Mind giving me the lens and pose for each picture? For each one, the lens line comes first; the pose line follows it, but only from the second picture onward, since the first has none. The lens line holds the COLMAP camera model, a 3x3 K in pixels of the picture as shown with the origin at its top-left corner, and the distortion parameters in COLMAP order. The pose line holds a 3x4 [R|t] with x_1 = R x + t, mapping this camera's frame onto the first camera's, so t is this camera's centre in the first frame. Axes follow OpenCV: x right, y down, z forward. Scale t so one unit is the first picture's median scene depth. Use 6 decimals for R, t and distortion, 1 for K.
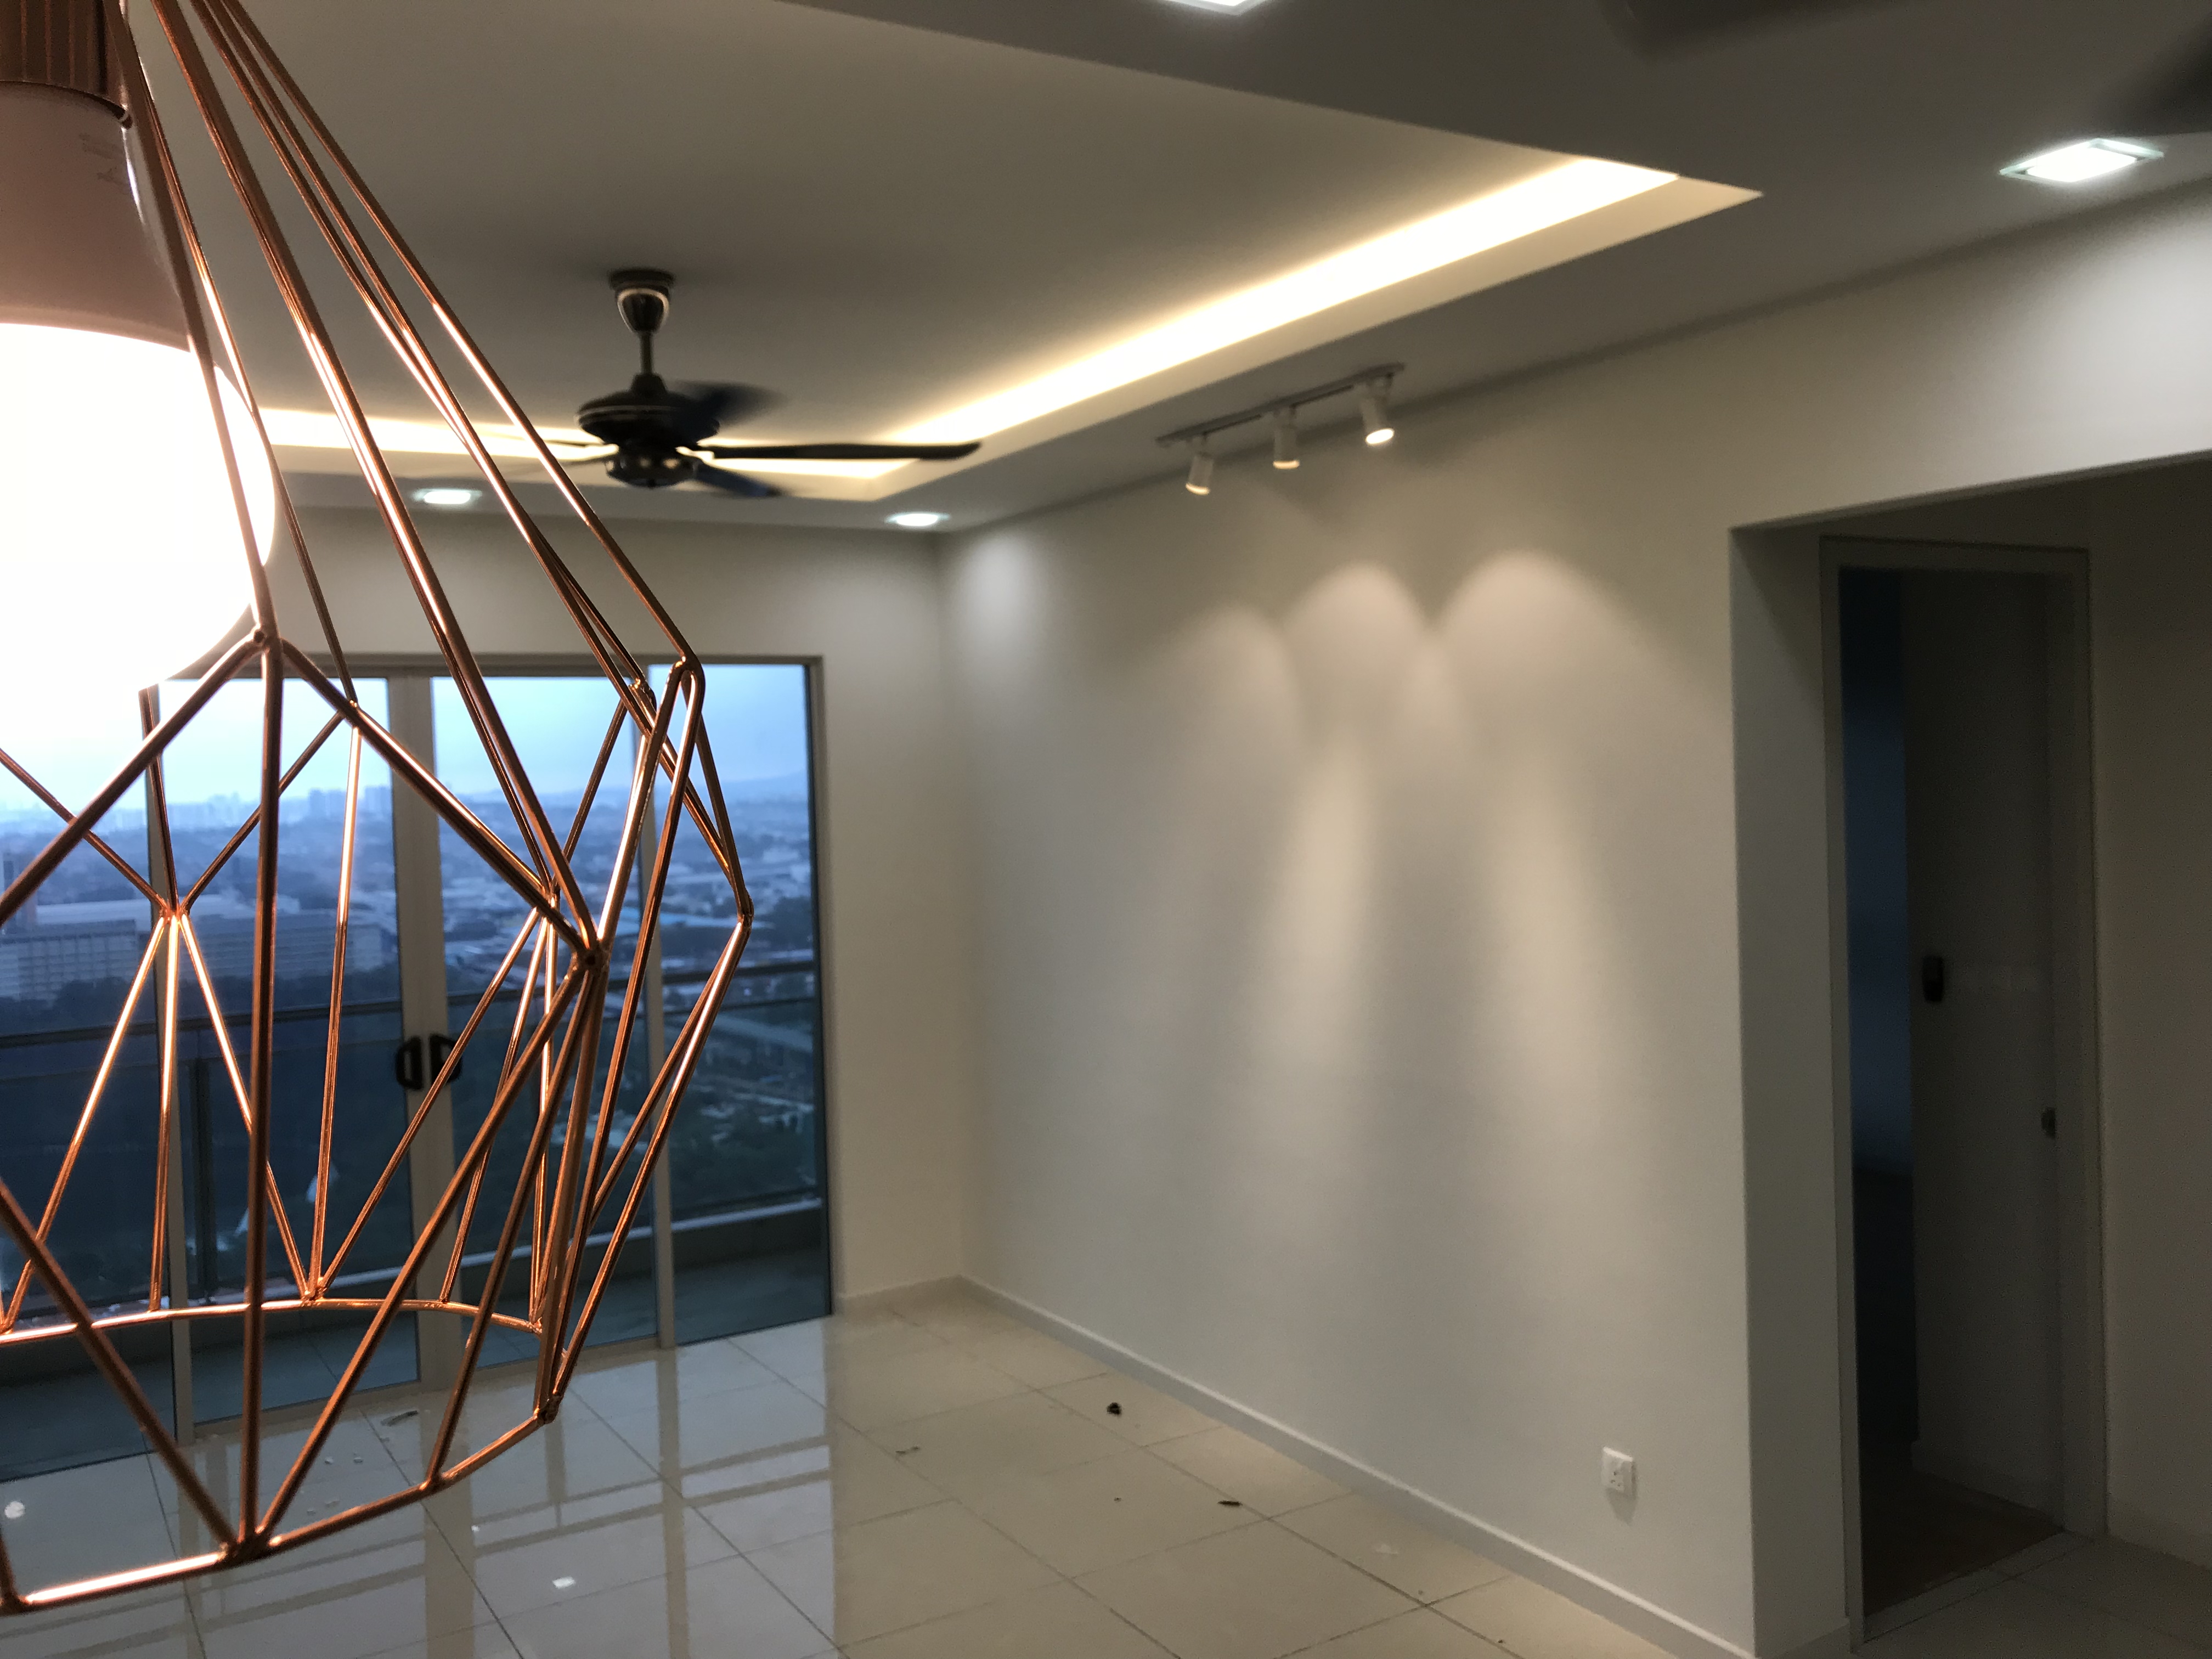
lens RADIAL K [[1815.1, 0, 1106.0], [0, 1815.1, 829.5], [0, 0, 1]] dist [-0.000598, -0.007671]
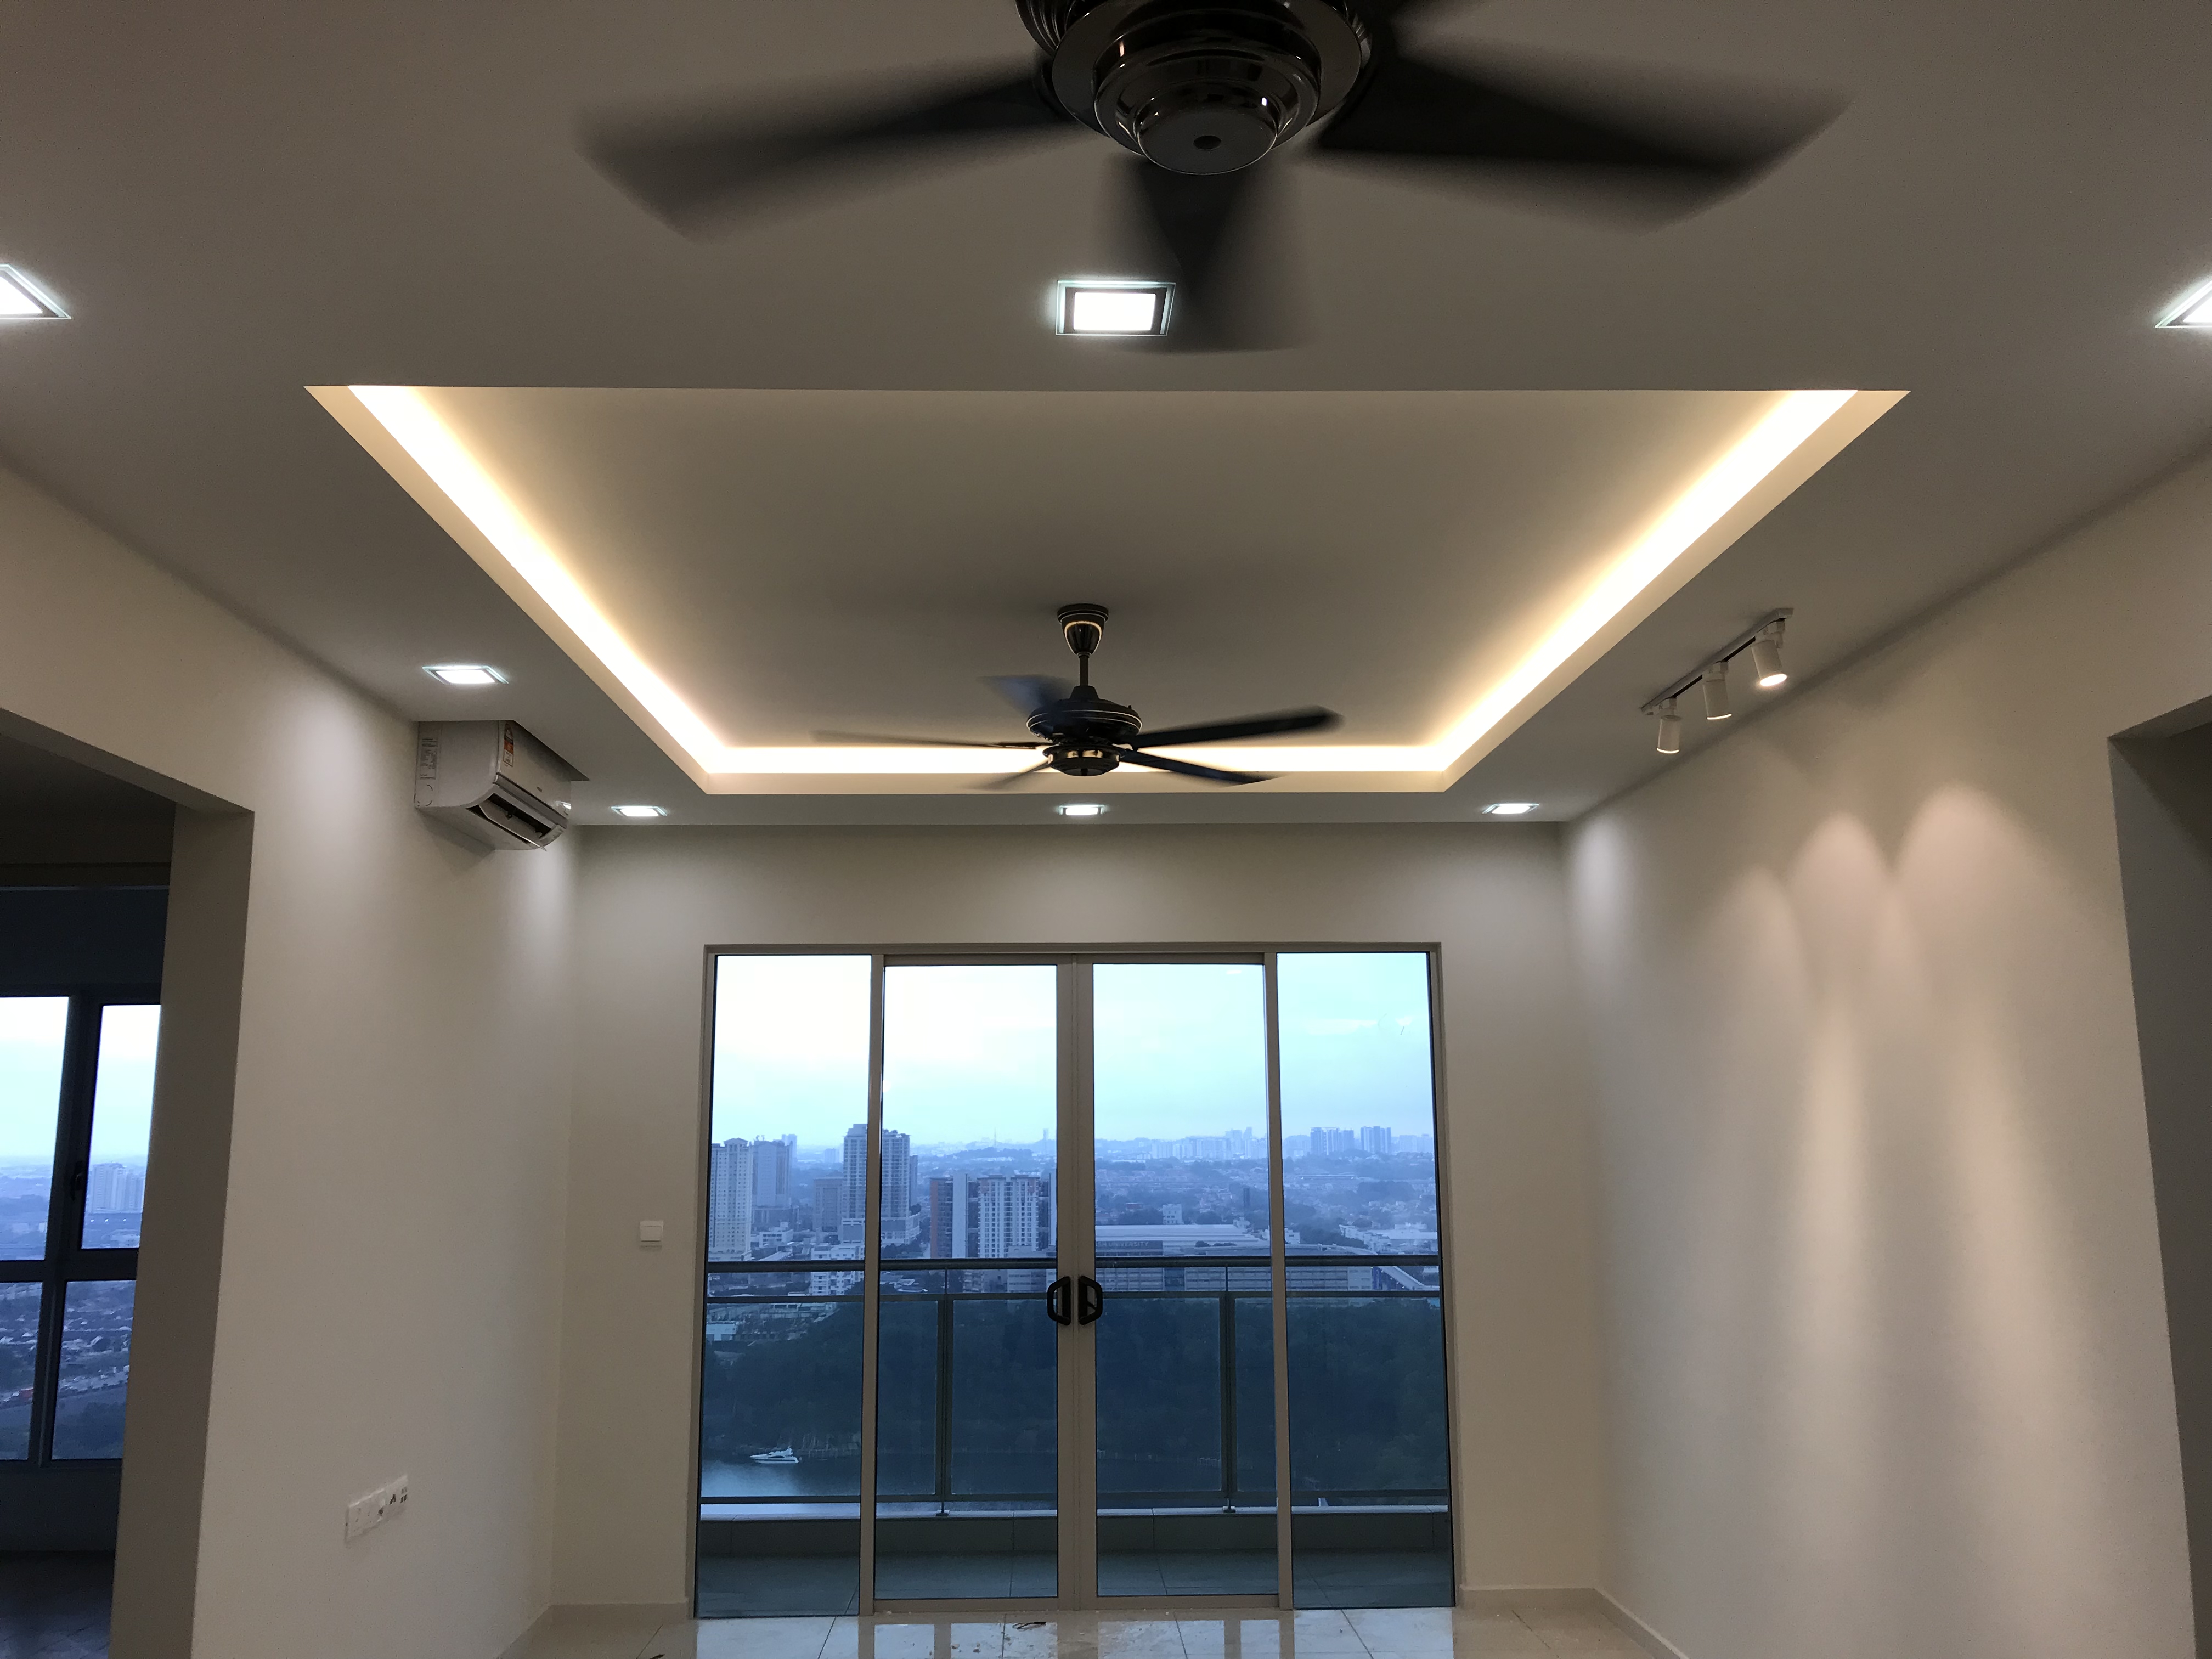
lens RADIAL K [[1814.0, 0, 1106.0], [0, 1814.0, 829.5], [0, 0, 1]] dist [0.032013, -0.014816]
pose [[0.867059, -0.056386, -0.495005, 0.267458], [-0.036814, 0.983607, -0.176526, 0.044987], [0.496844, 0.171281, 0.850769, -0.016700]]
